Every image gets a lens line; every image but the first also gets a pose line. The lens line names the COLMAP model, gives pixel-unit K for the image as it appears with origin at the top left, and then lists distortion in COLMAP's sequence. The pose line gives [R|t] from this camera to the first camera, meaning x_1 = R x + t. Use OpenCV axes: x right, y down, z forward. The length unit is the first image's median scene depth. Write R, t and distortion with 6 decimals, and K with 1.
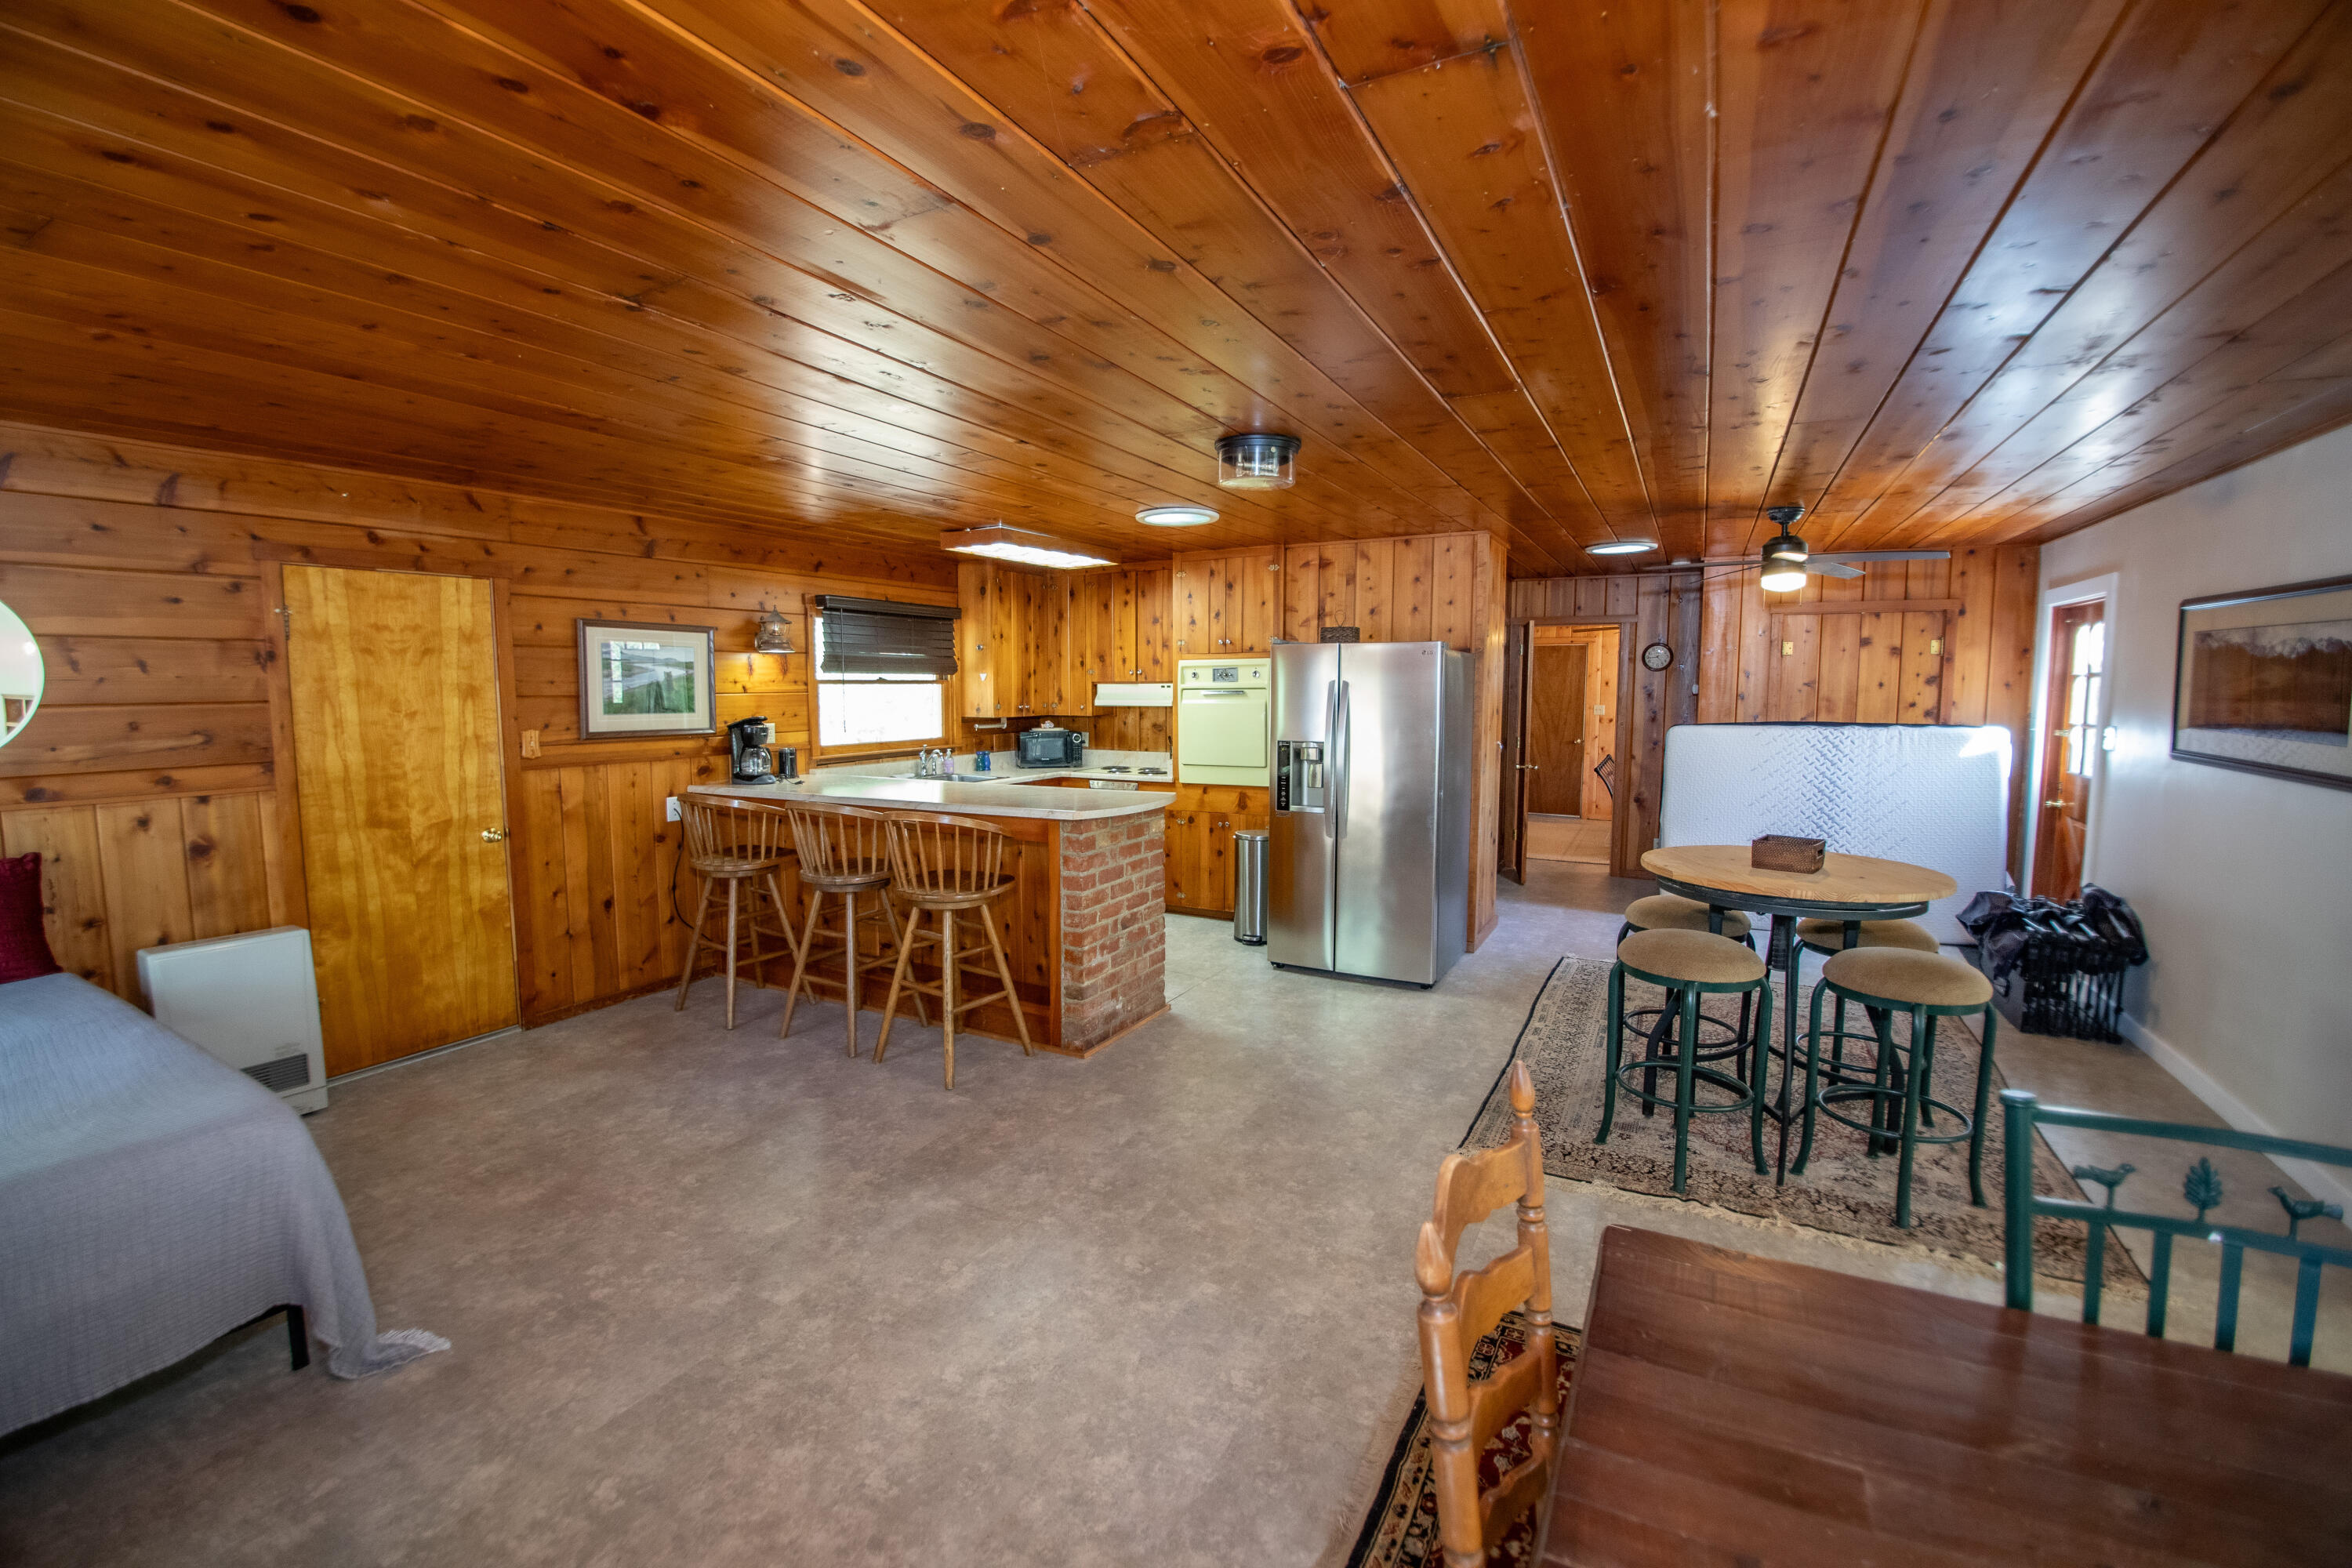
lens RADIAL K [[978.6, 0, 1159.9], [0, 978.6, 773.8], [0, 0, 1]] dist [-0.029669, -0.006371]
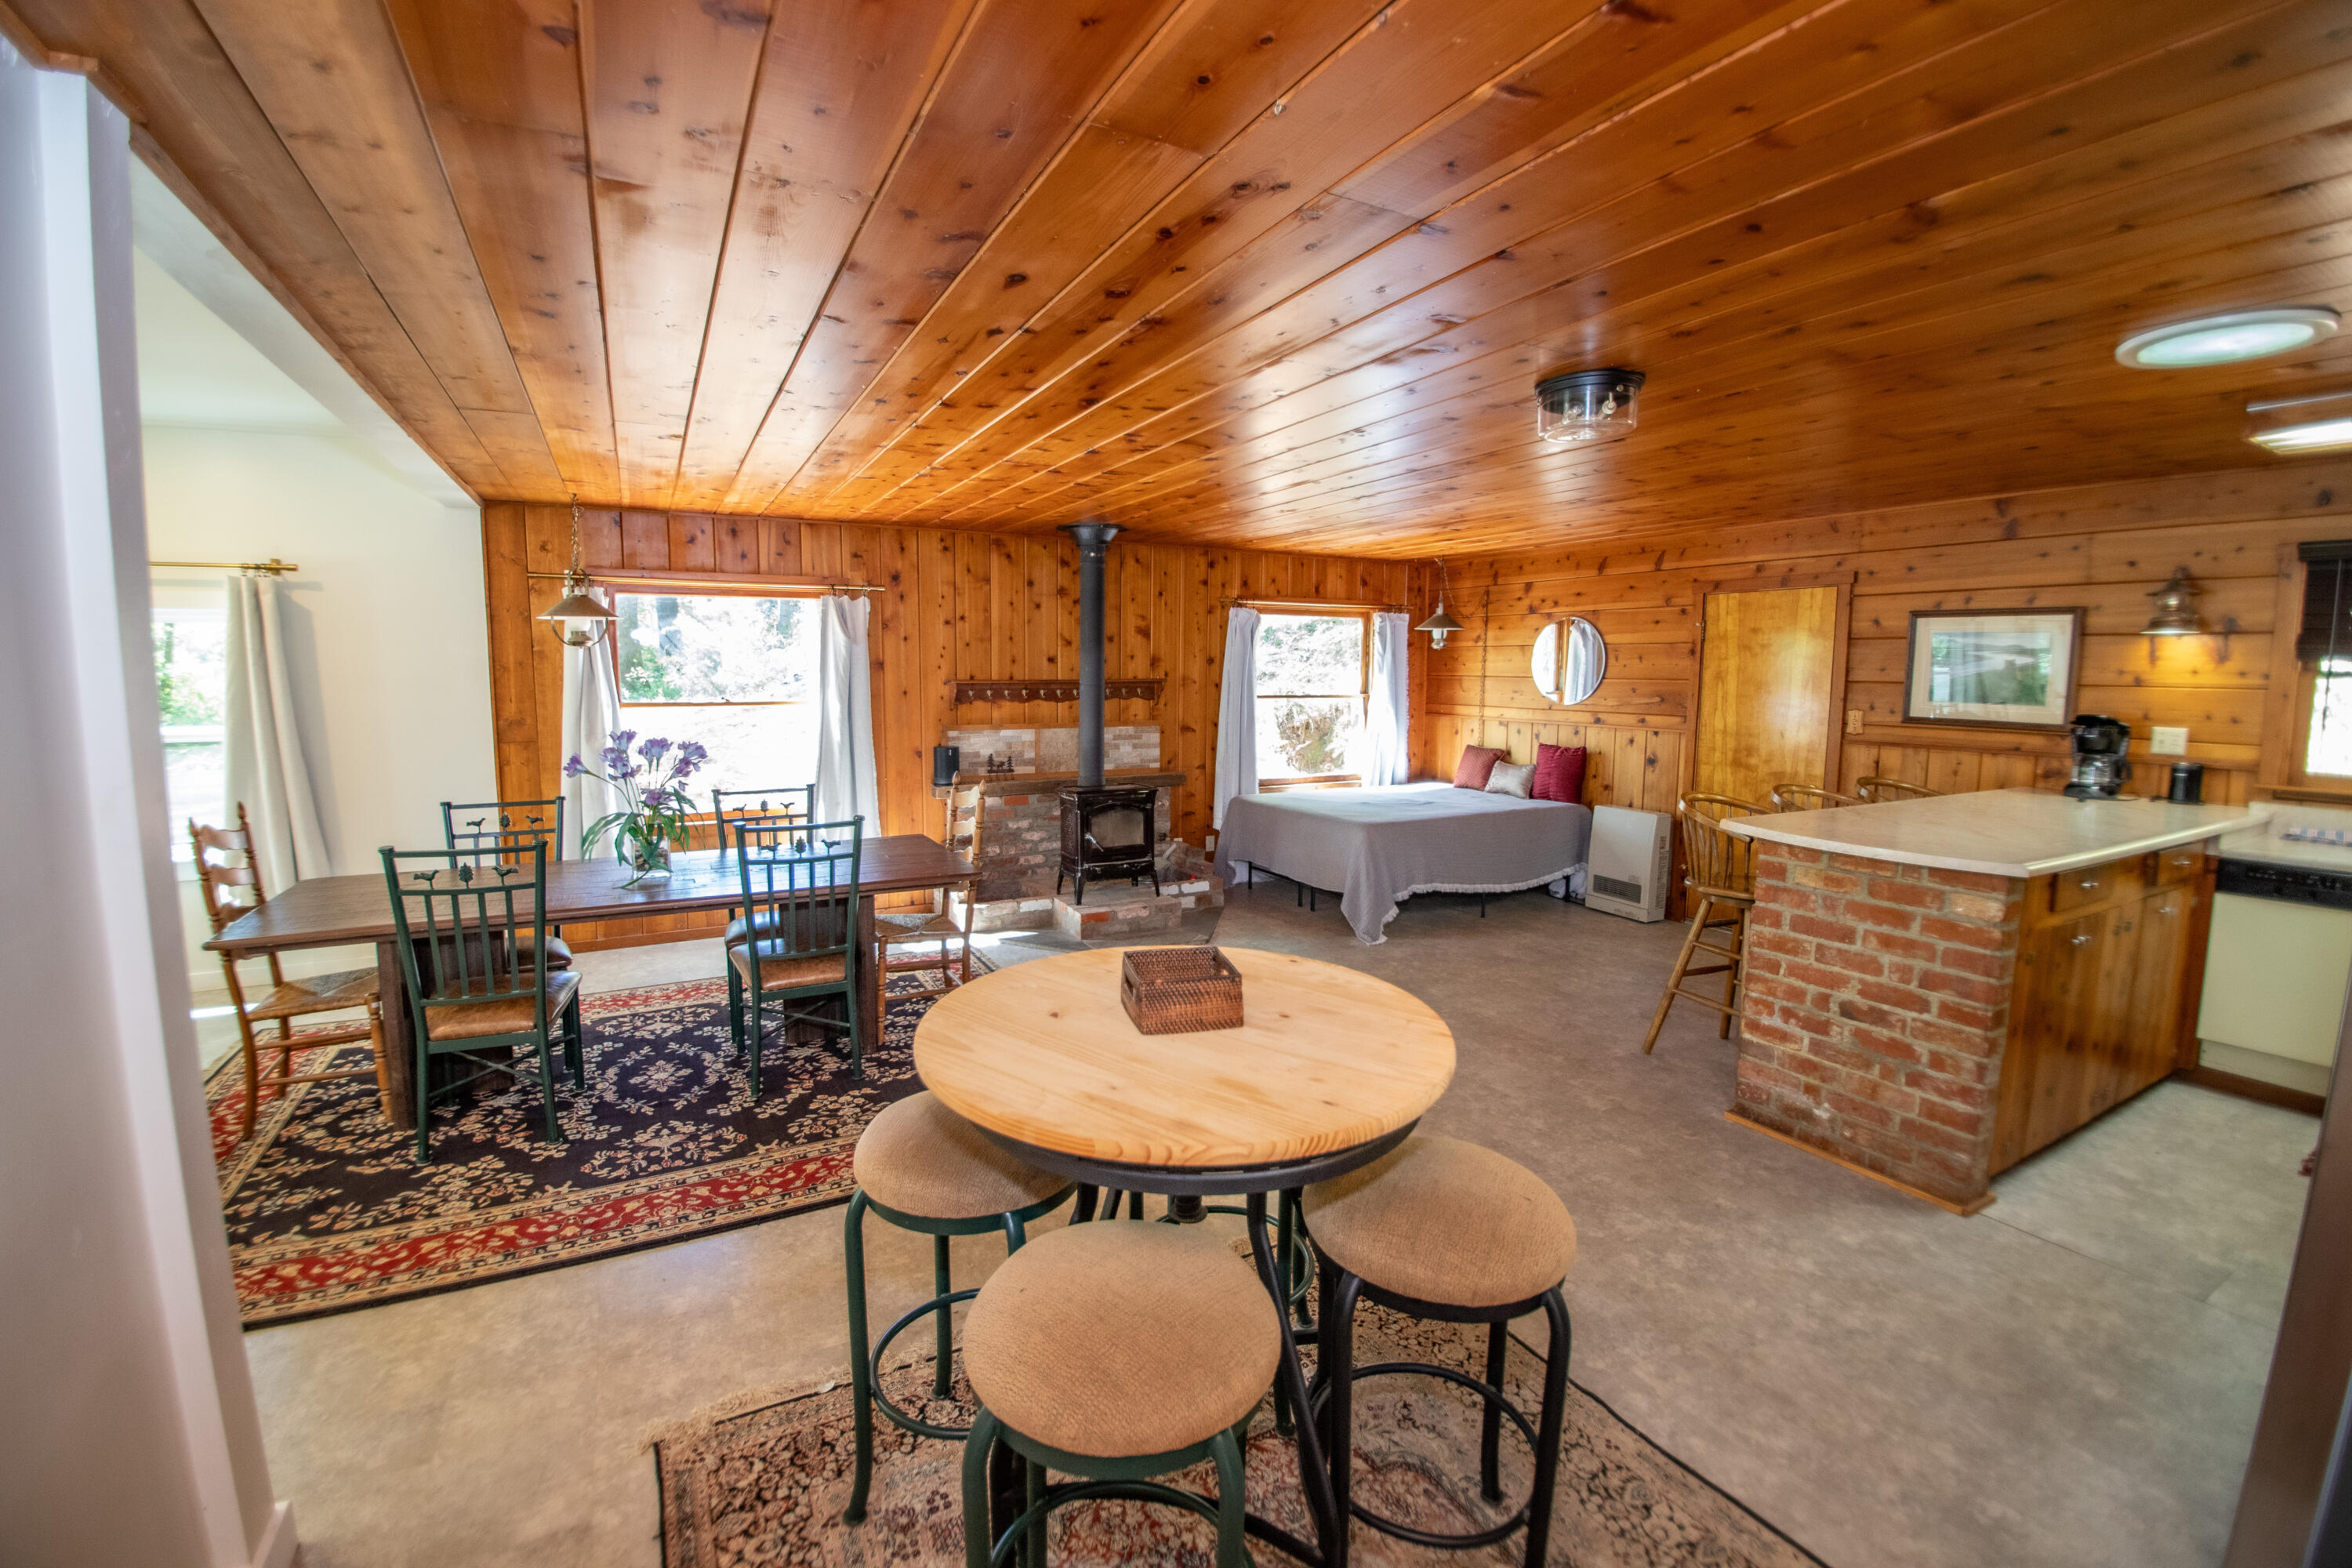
lens RADIAL K [[978.6, 0, 1154.3], [0, 978.6, 776.1], [0, 0, 1]] dist [-0.029669, -0.006371]
pose [[-0.547404, 0.090406, -0.831971, 0.731173], [-0.079480, 0.984038, 0.159225, -0.077443], [0.833085, 0.153285, -0.531481, 0.840669]]
